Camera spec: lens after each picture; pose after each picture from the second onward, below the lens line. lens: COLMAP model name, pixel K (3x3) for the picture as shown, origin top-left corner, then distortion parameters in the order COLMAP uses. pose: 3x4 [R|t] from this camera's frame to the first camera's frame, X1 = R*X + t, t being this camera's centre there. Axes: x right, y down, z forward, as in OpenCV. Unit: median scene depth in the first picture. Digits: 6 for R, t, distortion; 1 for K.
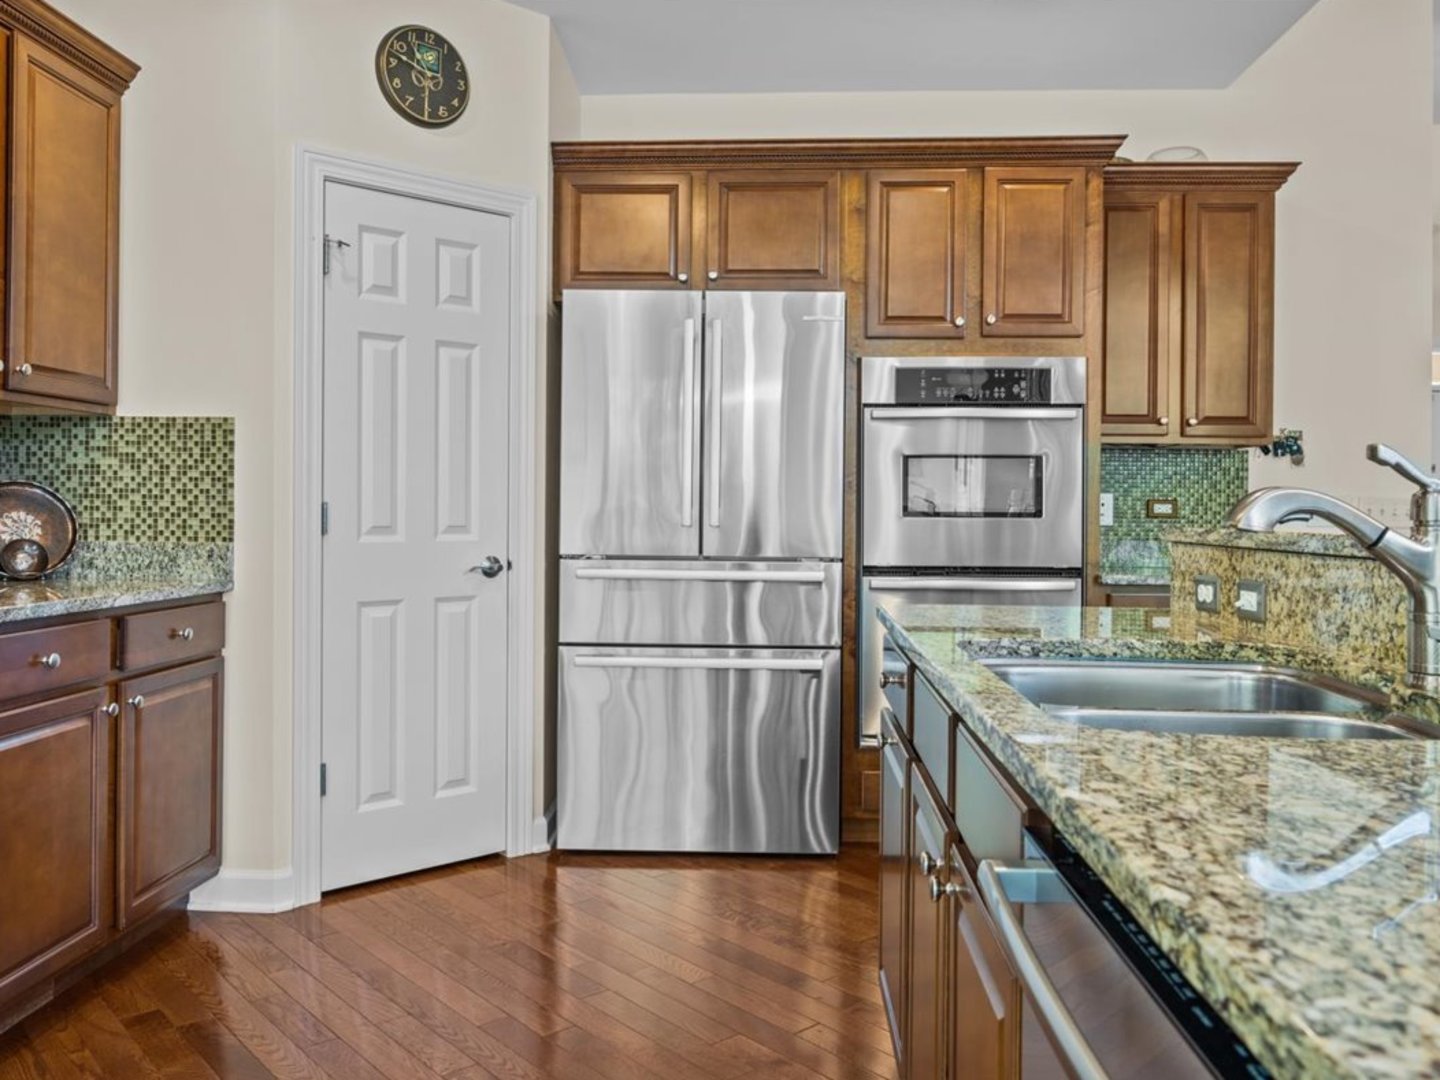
lens RADIAL K [[1130.2, 0, 724.2], [0, 1130.2, 501.4], [0, 0, 1]] dist [-0.002441, -0.000061]
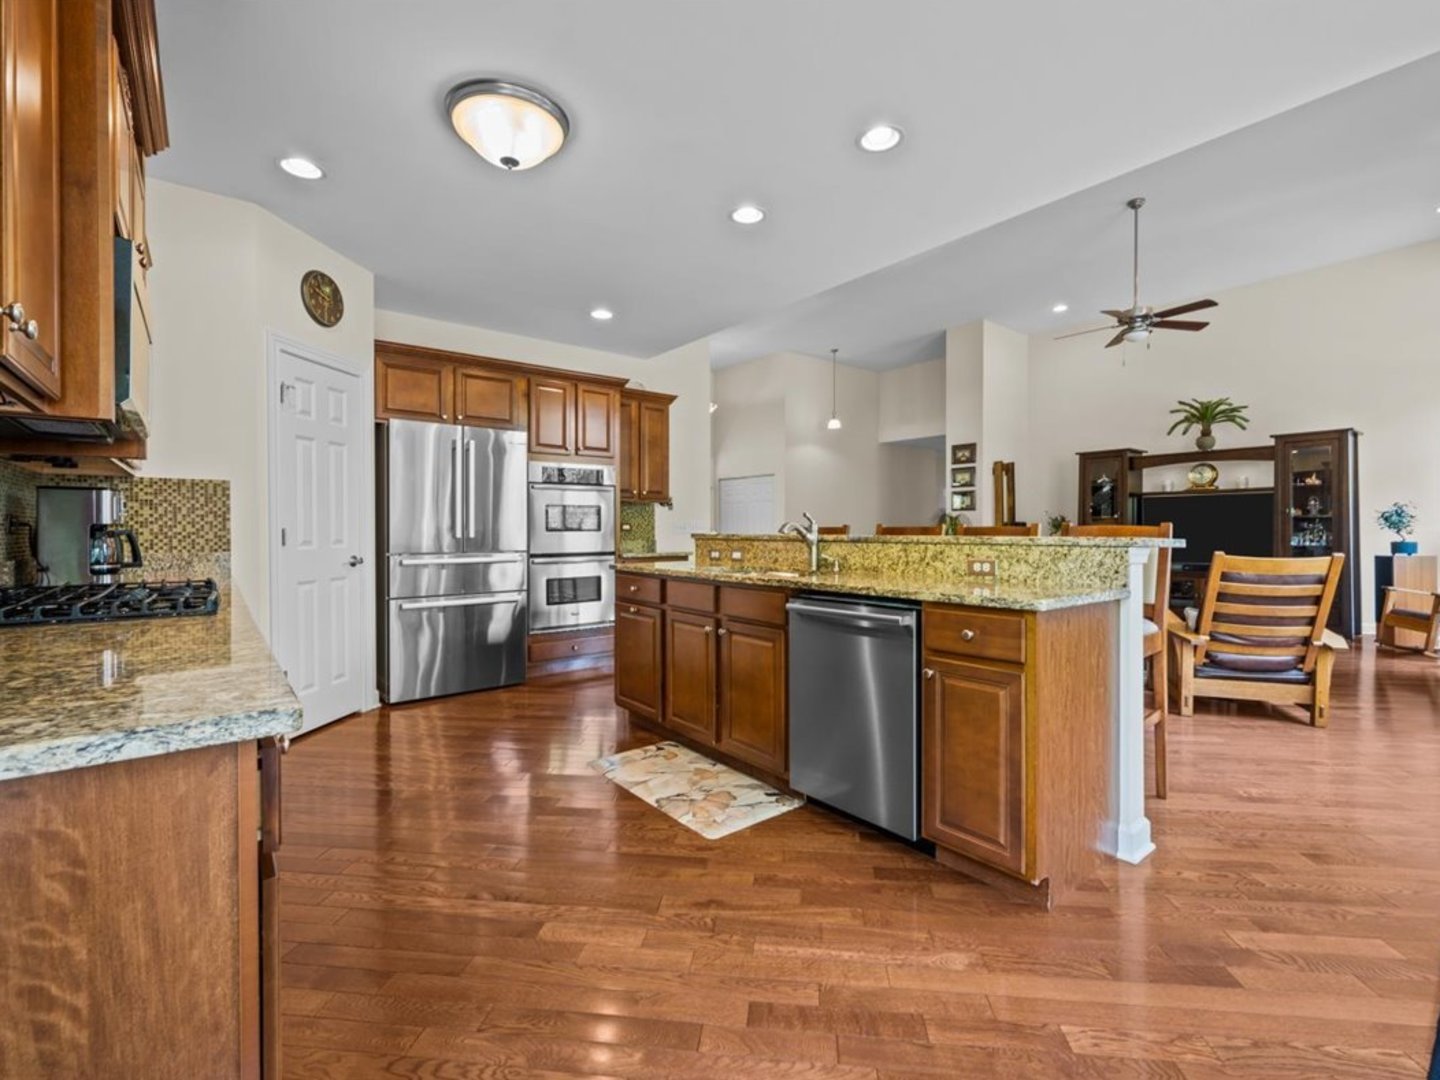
lens RADIAL K [[656.4, 0, 718.7], [0, 656.4, 521.0], [0, 0, 1]] dist [0.003853, 0.000172]
pose [[0.749136, -0.003192, 0.662409, -0.539141], [0.002920, 0.999995, 0.001517, -0.010813], [-0.662410, 0.000798, 0.749141, -0.265795]]
